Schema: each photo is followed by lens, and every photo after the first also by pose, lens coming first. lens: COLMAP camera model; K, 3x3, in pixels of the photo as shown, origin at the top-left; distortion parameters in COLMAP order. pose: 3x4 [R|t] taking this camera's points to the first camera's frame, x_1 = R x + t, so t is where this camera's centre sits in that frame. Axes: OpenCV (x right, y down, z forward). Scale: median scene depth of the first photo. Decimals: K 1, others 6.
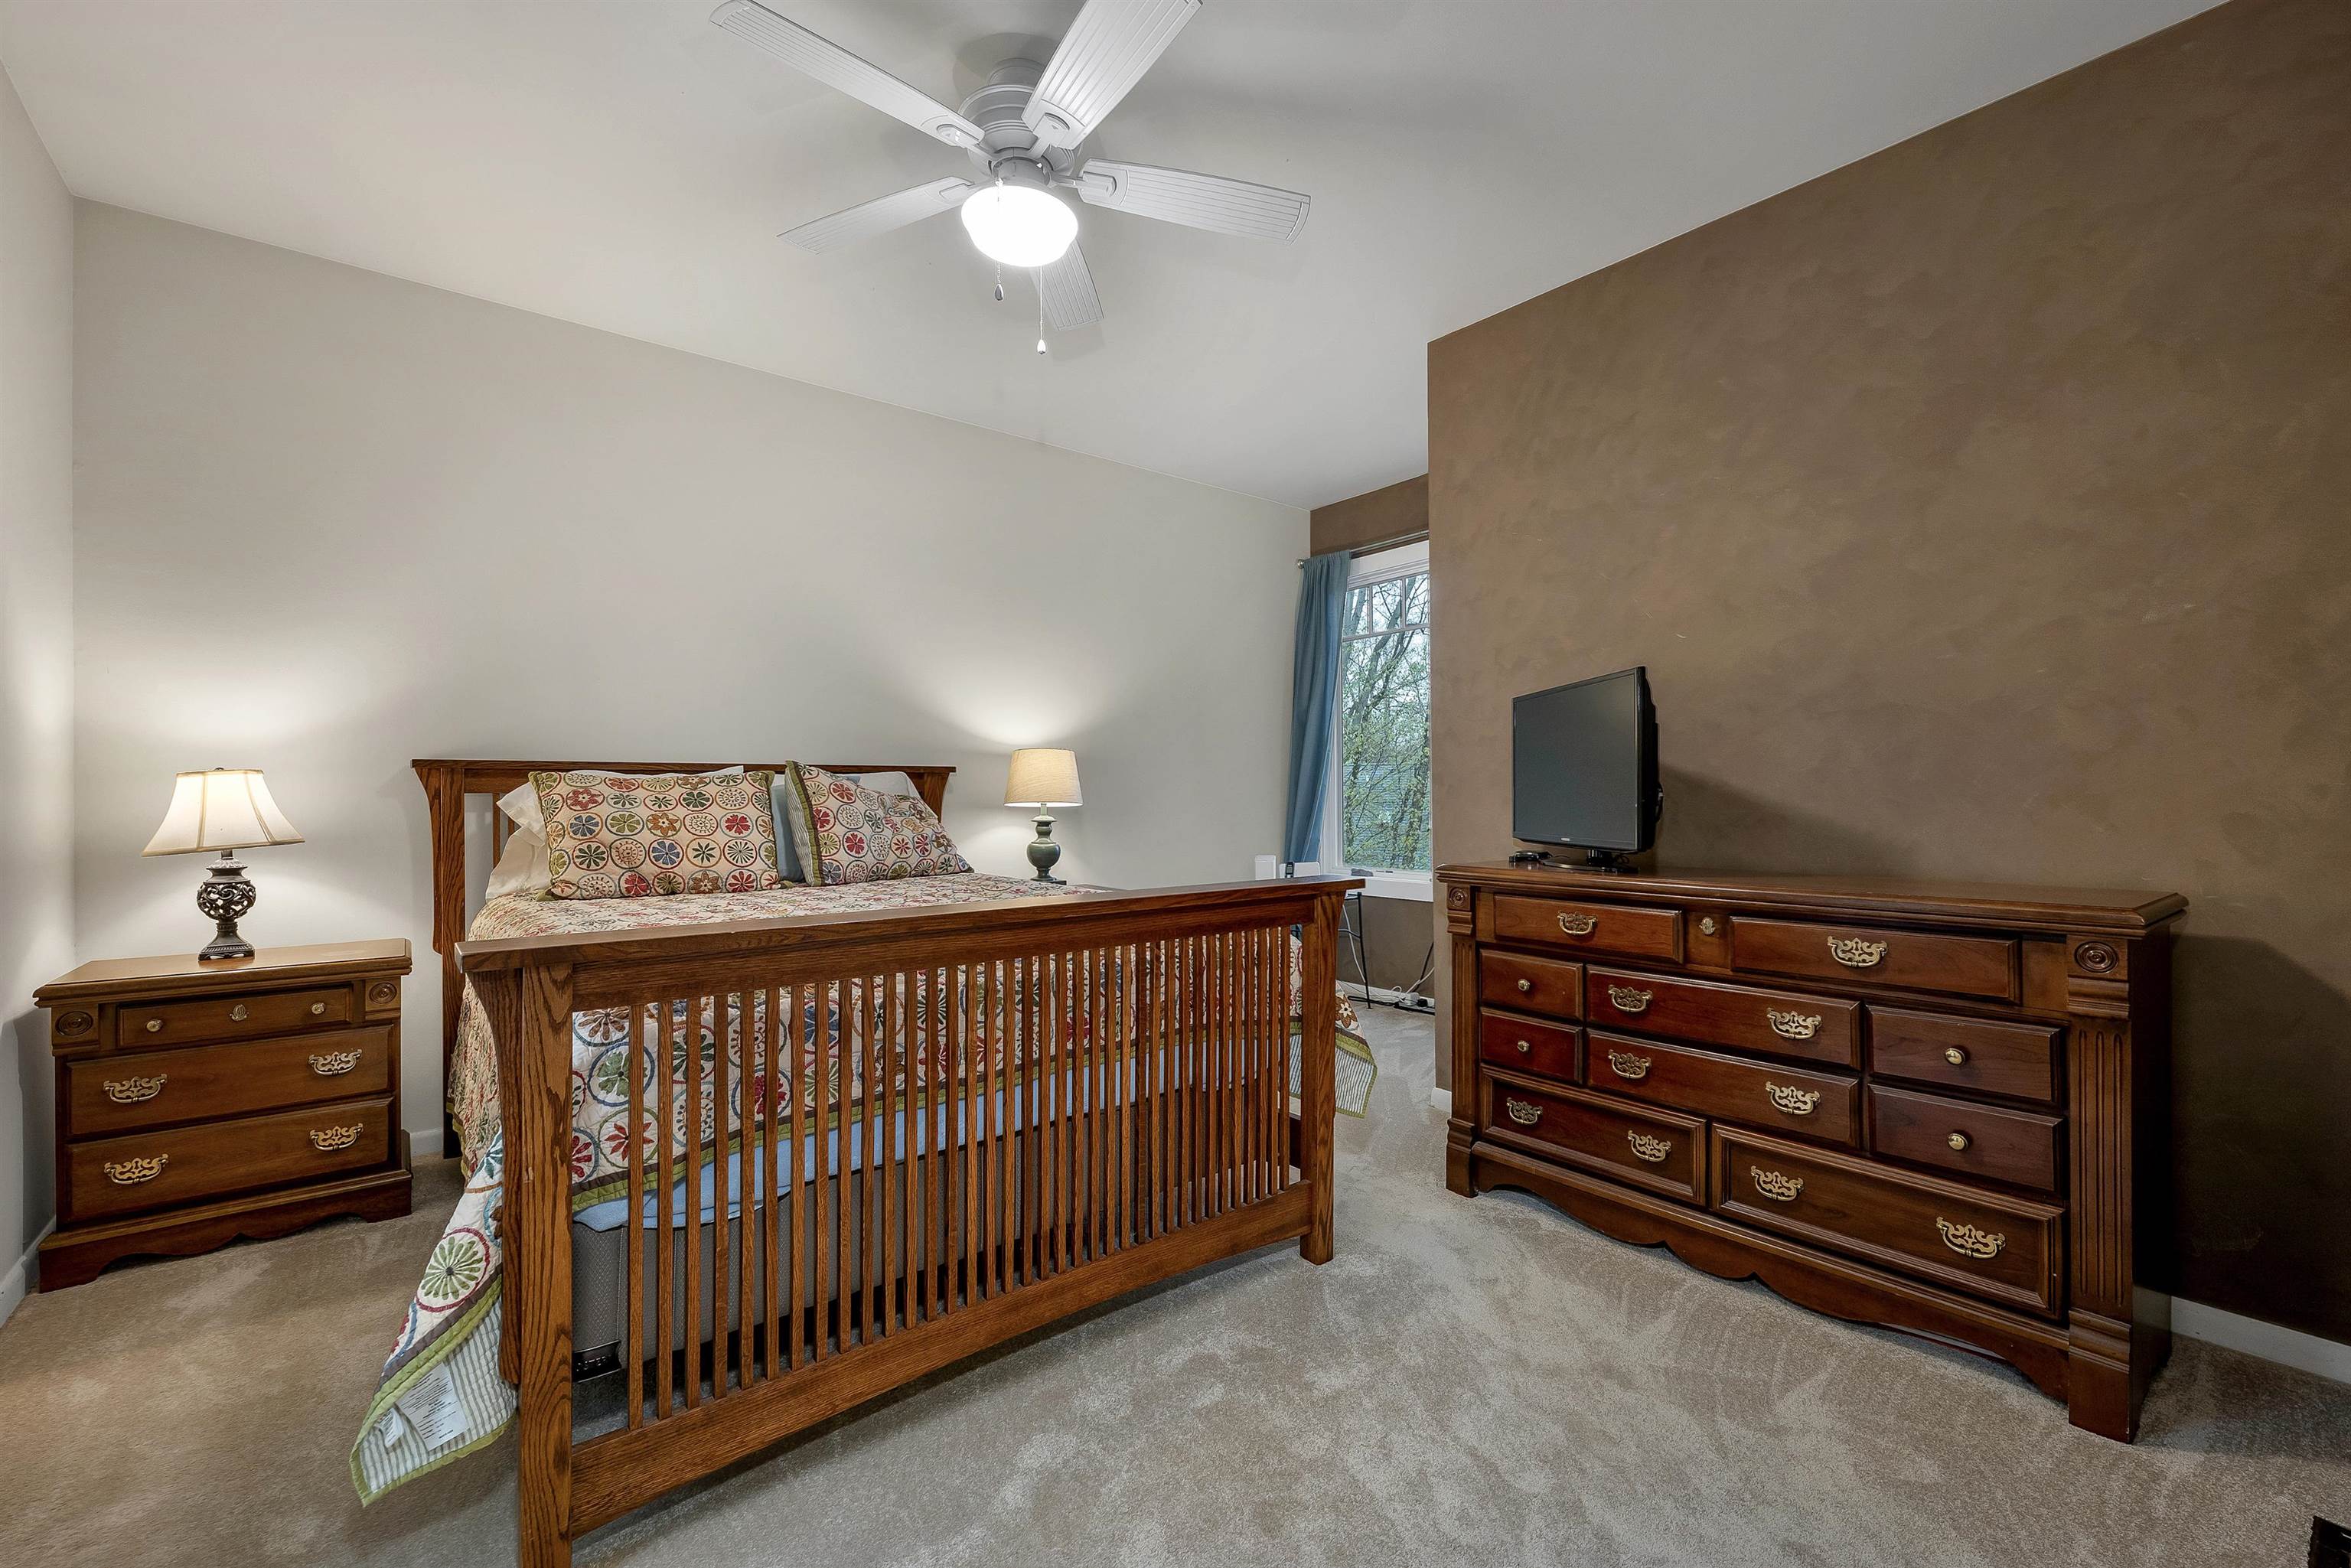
lens RADIAL K [[986.5, 0, 1173.6], [0, 986.5, 792.6], [0, 0, 1]] dist [0.001152, -0.000030]
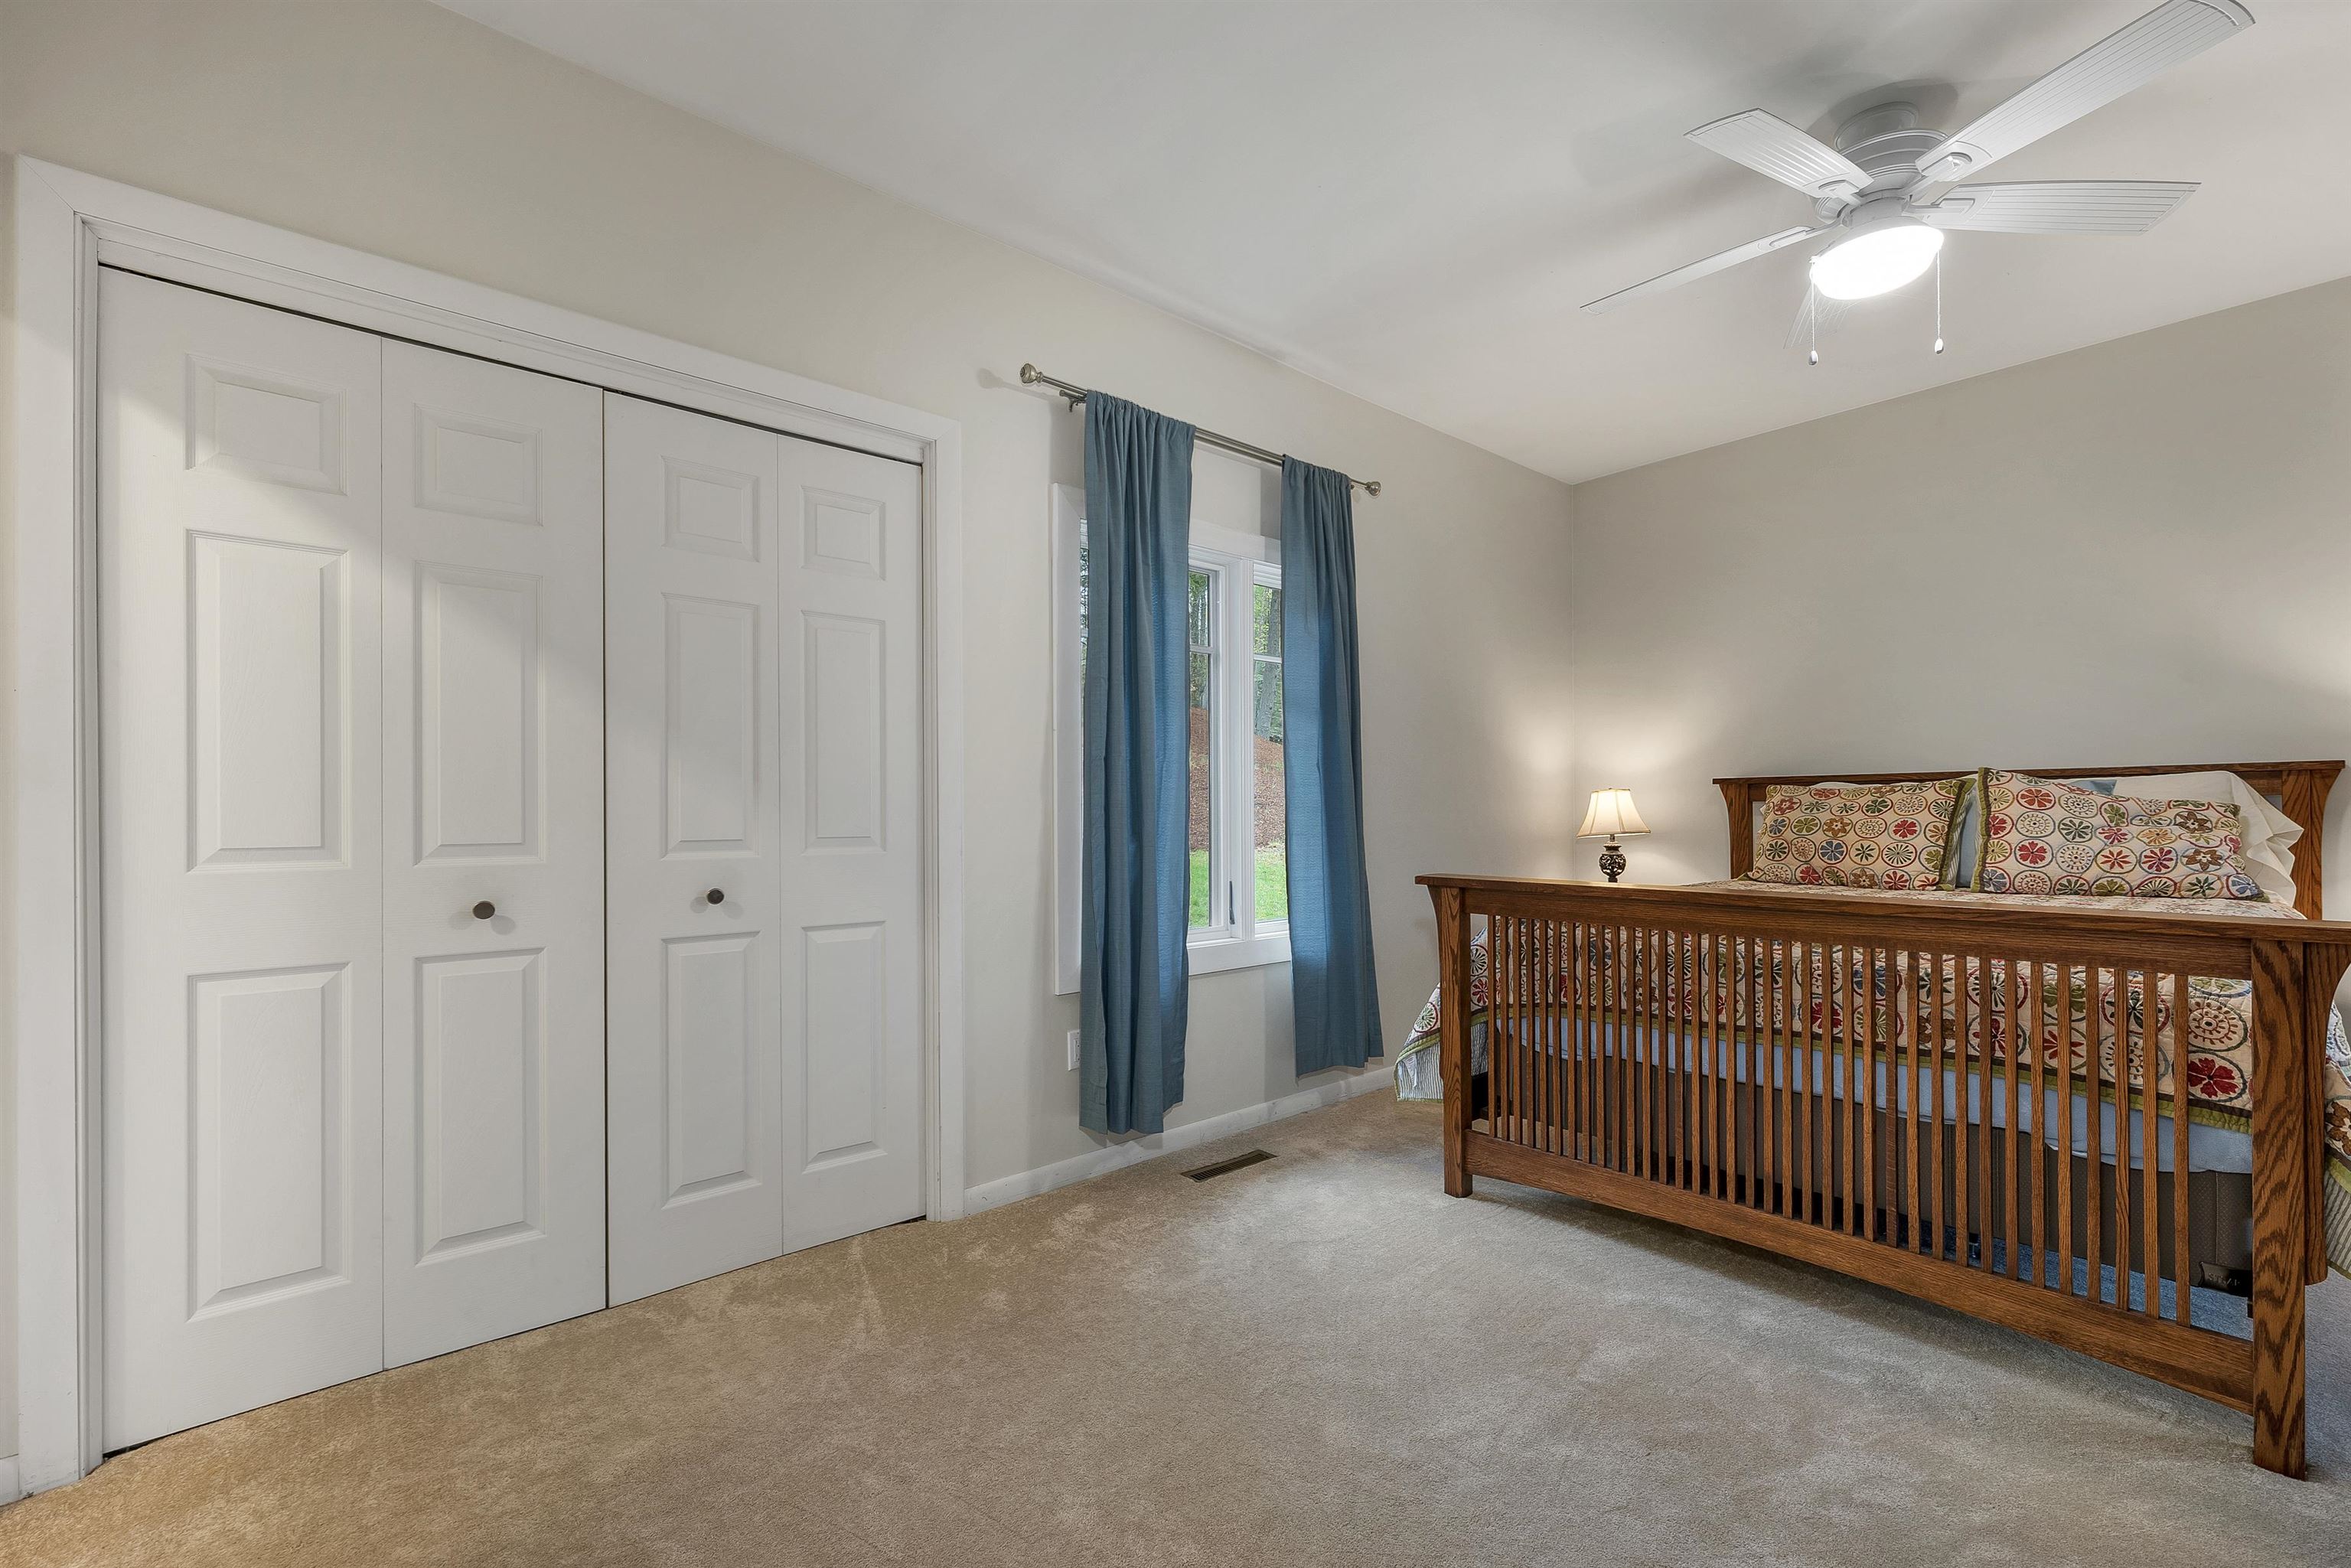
lens RADIAL K [[973.9, 0, 1175.3], [0, 973.9, 811.8], [0, 0, 1]] dist [0.002706, 0.000018]
pose [[0.036148, 0.005449, -0.999332, 0.636928], [0.009169, 0.999941, 0.005784, -0.000490], [0.999304, -0.009372, 0.036096, 0.158664]]
